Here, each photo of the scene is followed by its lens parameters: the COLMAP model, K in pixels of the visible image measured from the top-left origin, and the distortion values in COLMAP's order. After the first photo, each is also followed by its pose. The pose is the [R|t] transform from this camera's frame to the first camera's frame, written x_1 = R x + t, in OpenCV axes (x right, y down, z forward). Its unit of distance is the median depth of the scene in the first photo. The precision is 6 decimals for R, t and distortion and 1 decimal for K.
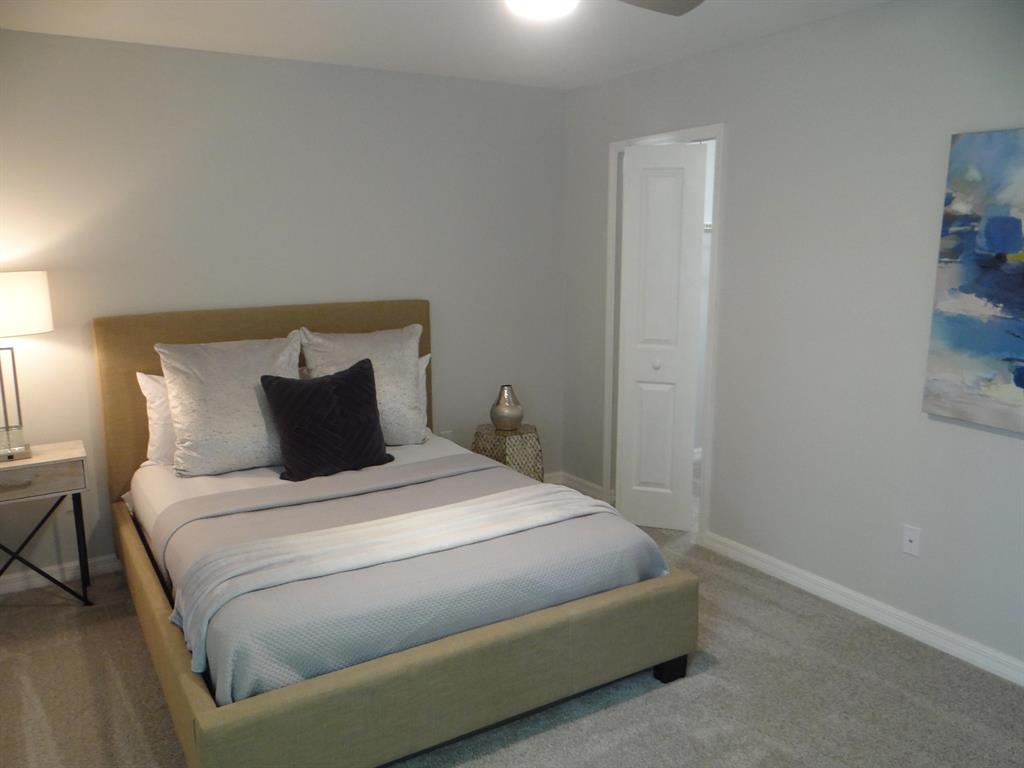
lens RADIAL K [[833.4, 0, 510.0], [0, 833.4, 397.6], [0, 0, 1]] dist [0.008785, -0.005242]
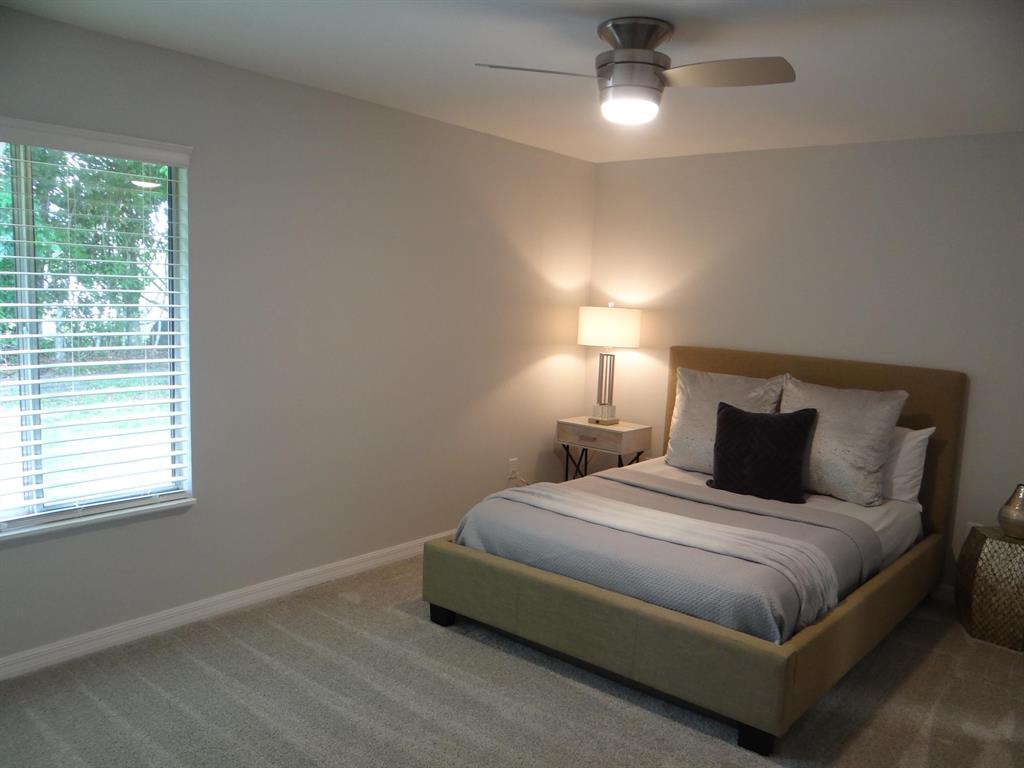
lens RADIAL K [[833.4, 0, 510.0], [0, 833.4, 397.6], [0, 0, 1]] dist [0.008785, -0.005242]
pose [[0.331934, 0.161169, -0.929433, 0.790474], [-0.234846, 0.968392, 0.084052, -0.065858], [0.913601, 0.190374, 0.359292, 0.256185]]
